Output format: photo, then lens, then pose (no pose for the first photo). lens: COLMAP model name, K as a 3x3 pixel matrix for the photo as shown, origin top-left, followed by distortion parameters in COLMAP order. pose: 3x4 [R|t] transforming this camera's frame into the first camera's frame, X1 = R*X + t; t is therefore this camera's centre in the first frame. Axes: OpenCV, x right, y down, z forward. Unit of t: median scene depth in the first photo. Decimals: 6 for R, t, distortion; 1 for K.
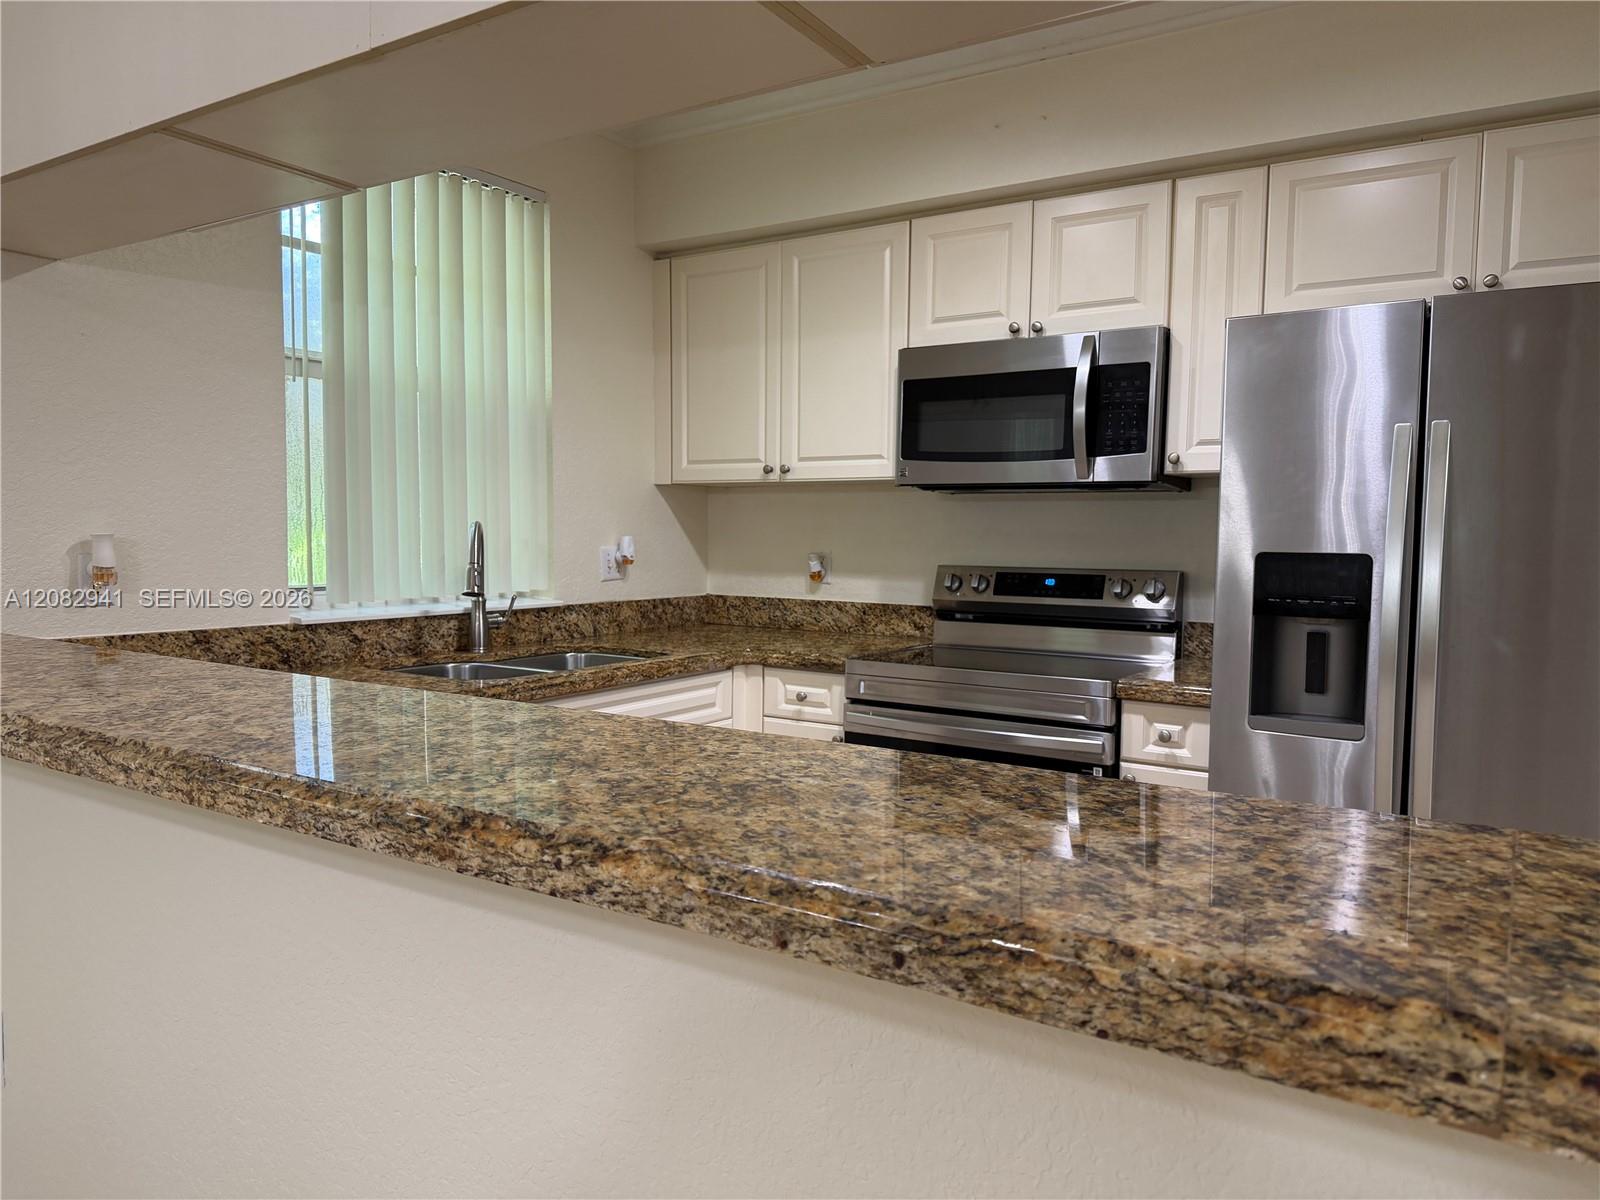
lens RADIAL K [[1103.3, 0, 795.8], [0, 1103.3, 609.2], [0, 0, 1]] dist [-0.011408, -0.002986]
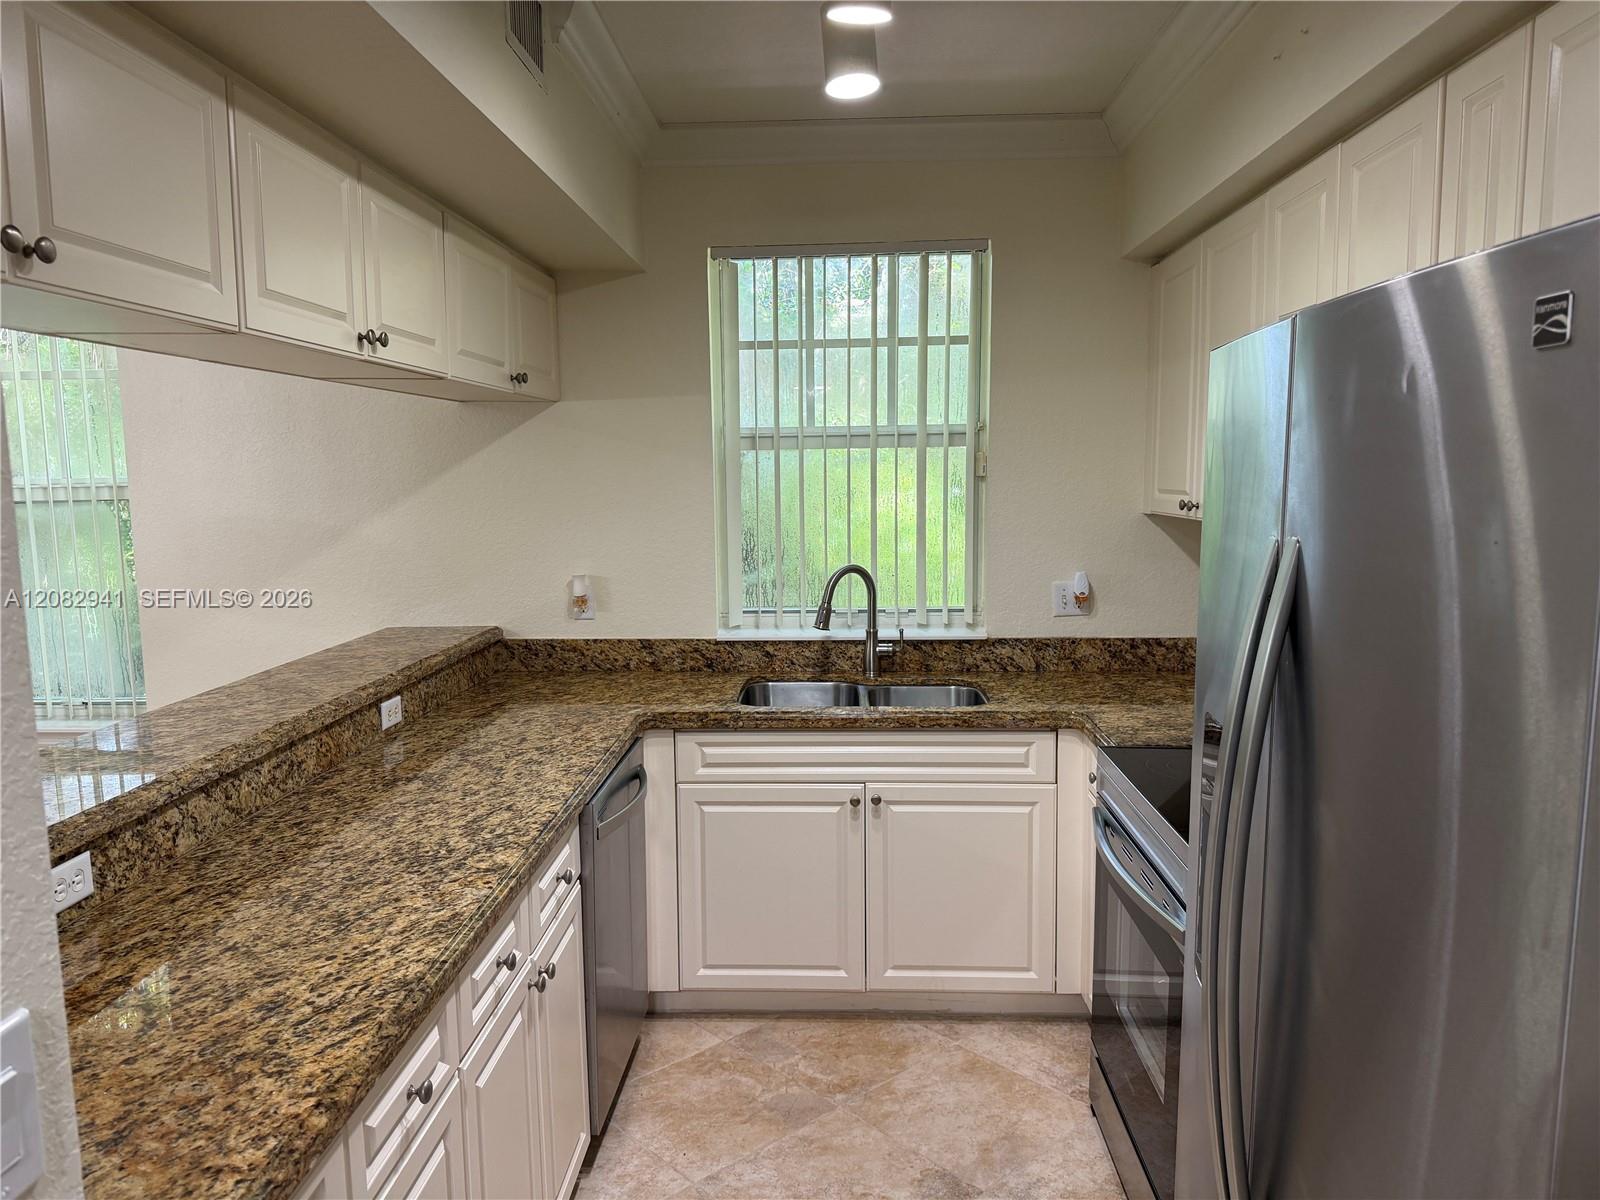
lens RADIAL K [[1131.0, 0, 800.0], [0, 1131.0, 600.0], [0, 0, 1]] dist [0.137941, -0.229299]
pose [[0.494646, 0.084991, -0.864929, 0.717670], [-0.043447, 0.996381, 0.073061, -0.127220], [0.868008, 0.001440, 0.496548, 0.358583]]
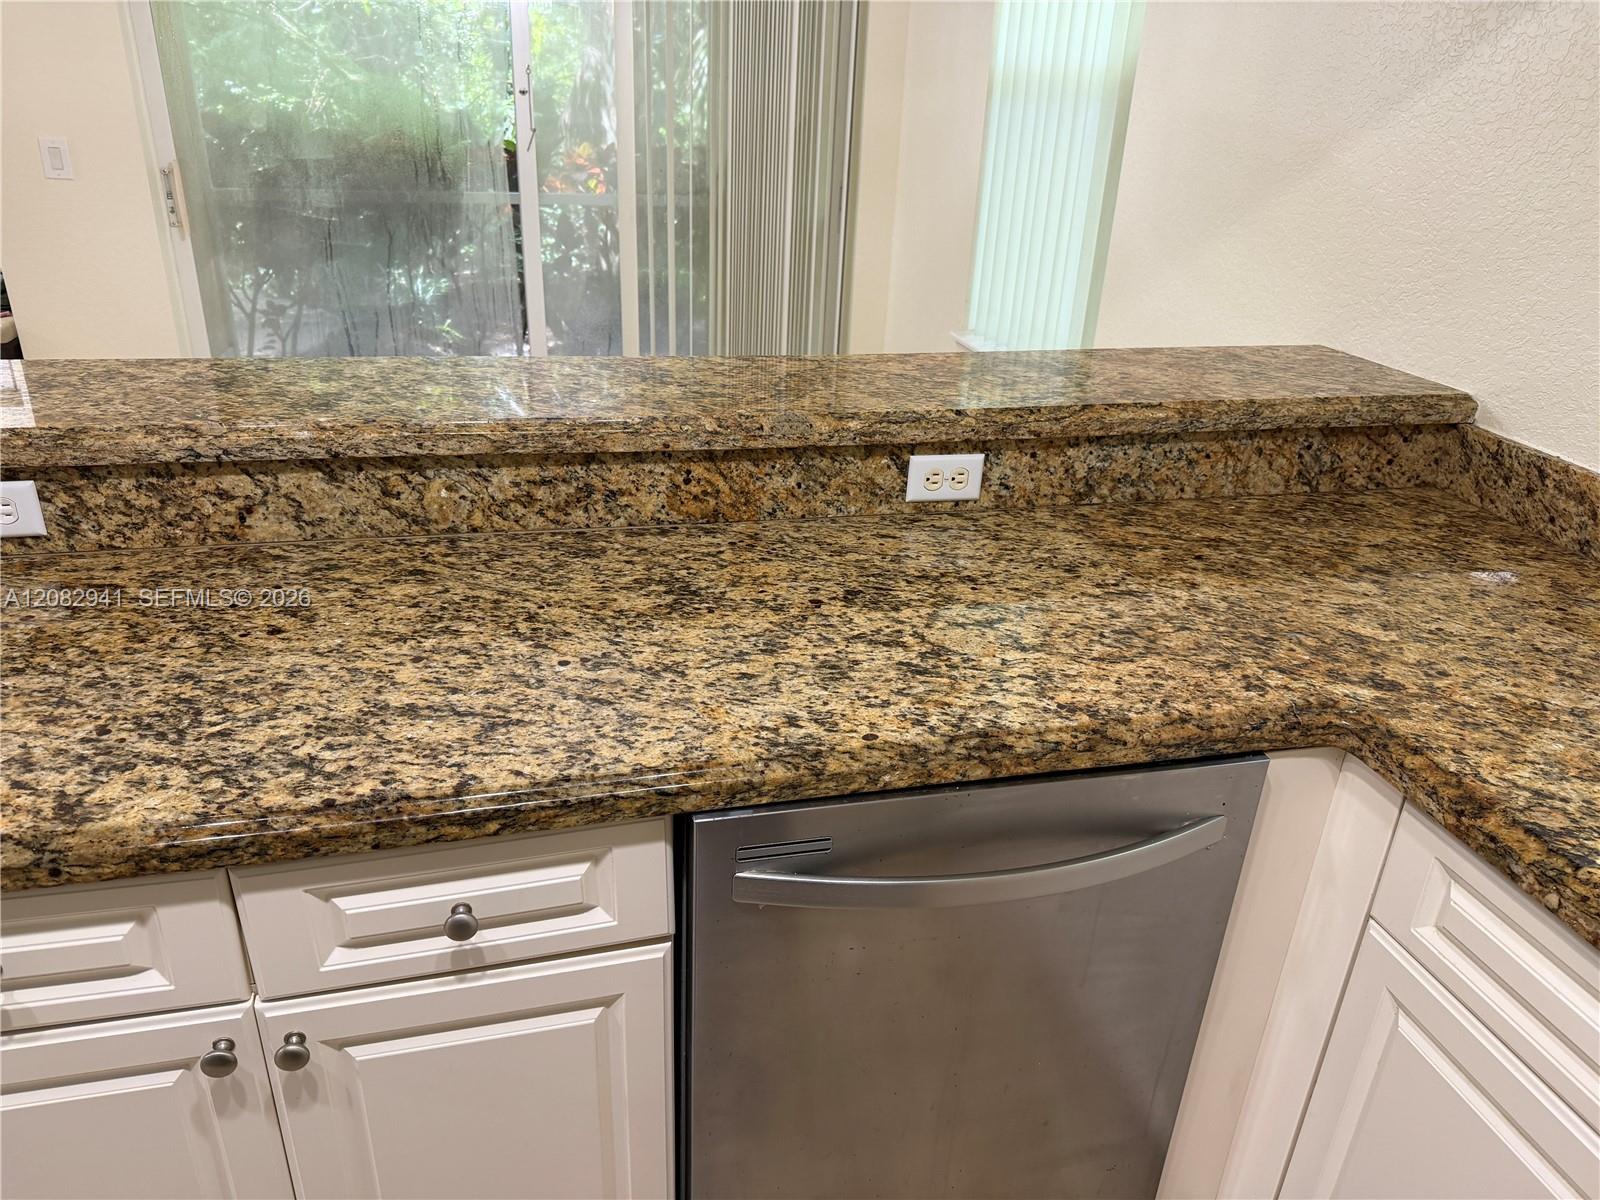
lens RADIAL K [[1131.0, 0, 800.0], [0, 1131.0, 600.0], [0, 0, 1]] dist [0.137941, -0.229299]
pose [[-0.694618, 0.263464, -0.669397, 0.124704], [-0.100804, 0.885693, 0.453197, -0.133116], [0.712281, 0.382276, -0.588660, 0.846008]]
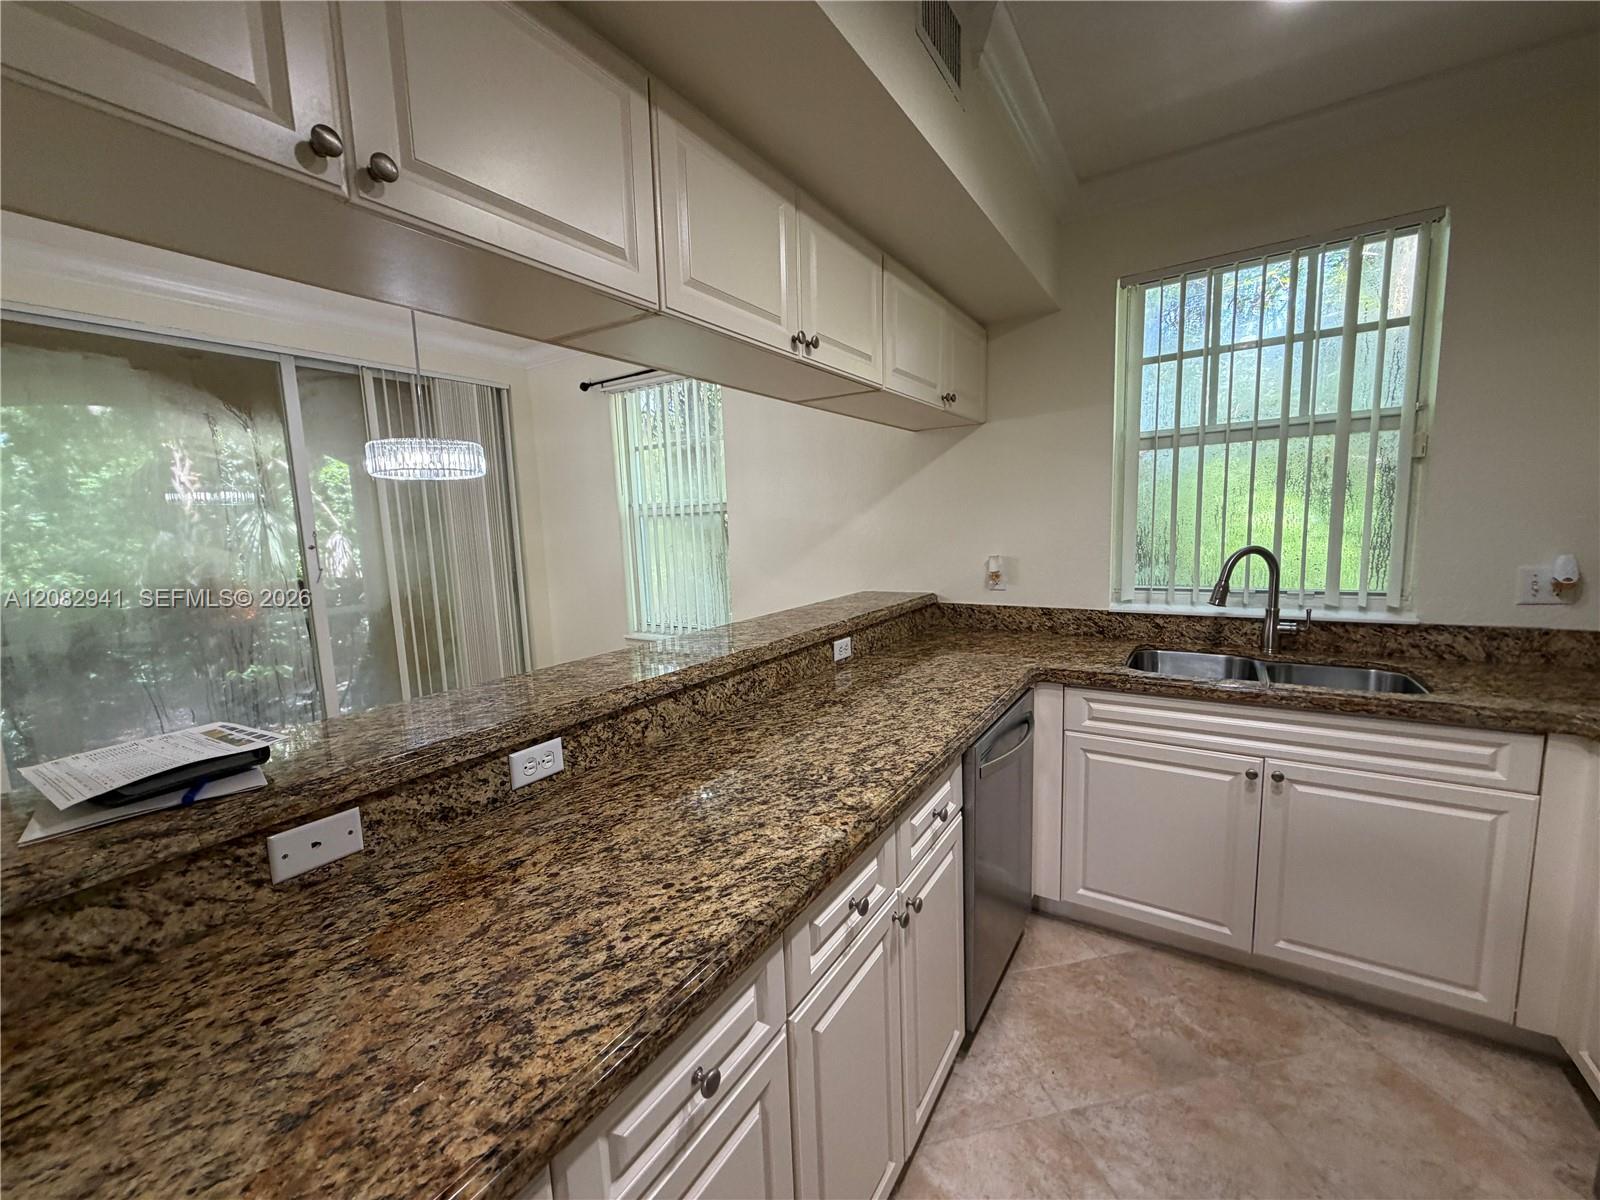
lens RADIAL K [[642.2, 0, 794.9], [0, 642.2, 602.7], [0, 0, 1]] dist [0.003255, -0.000341]
pose [[-0.017772, 0.114704, -0.993241, 0.439504], [-0.034763, 0.992726, 0.115267, -0.082017], [0.999238, 0.036576, -0.013655, 0.498362]]
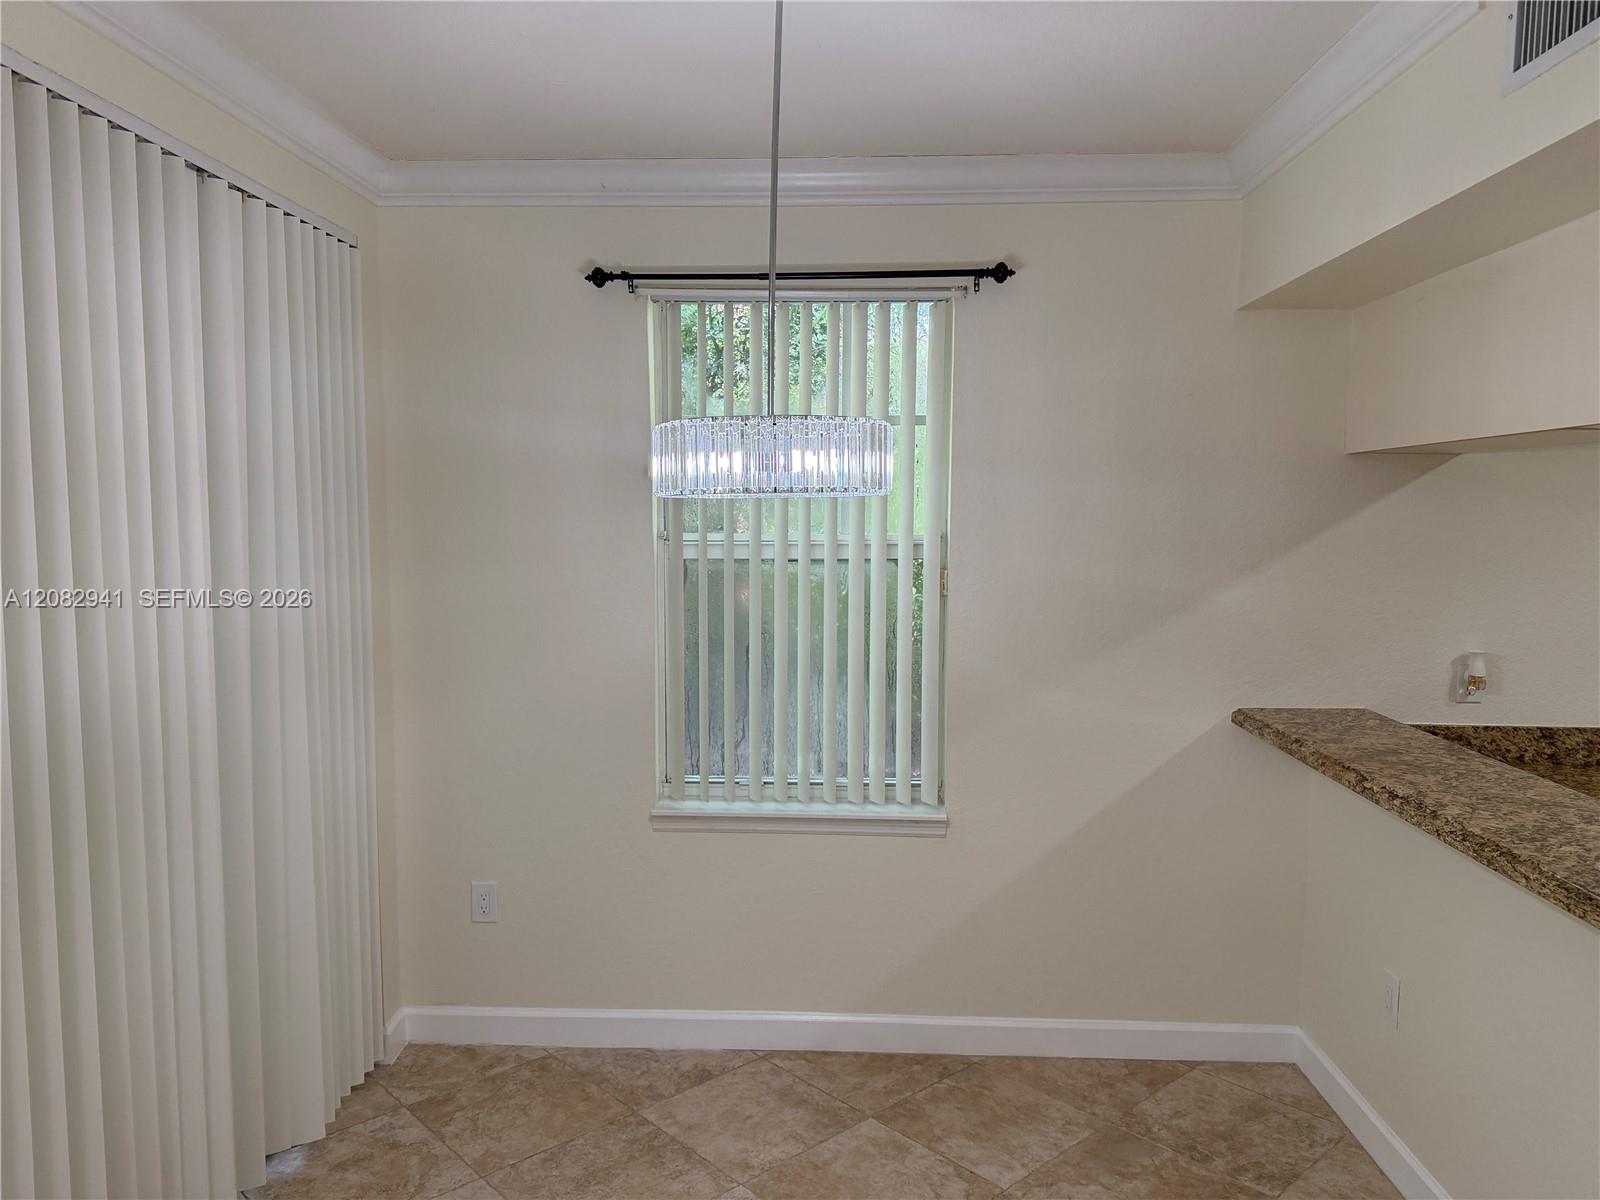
lens RADIAL K [[1103.3, 0, 795.8], [0, 1103.3, 609.2], [0, 0, 1]] dist [-0.011408, -0.002986]
pose [[0.477985, 0.061165, -0.876236, 0.114498], [-0.055954, 0.997667, 0.039118, -0.097562], [0.876584, 0.030331, 0.480292, -0.298072]]
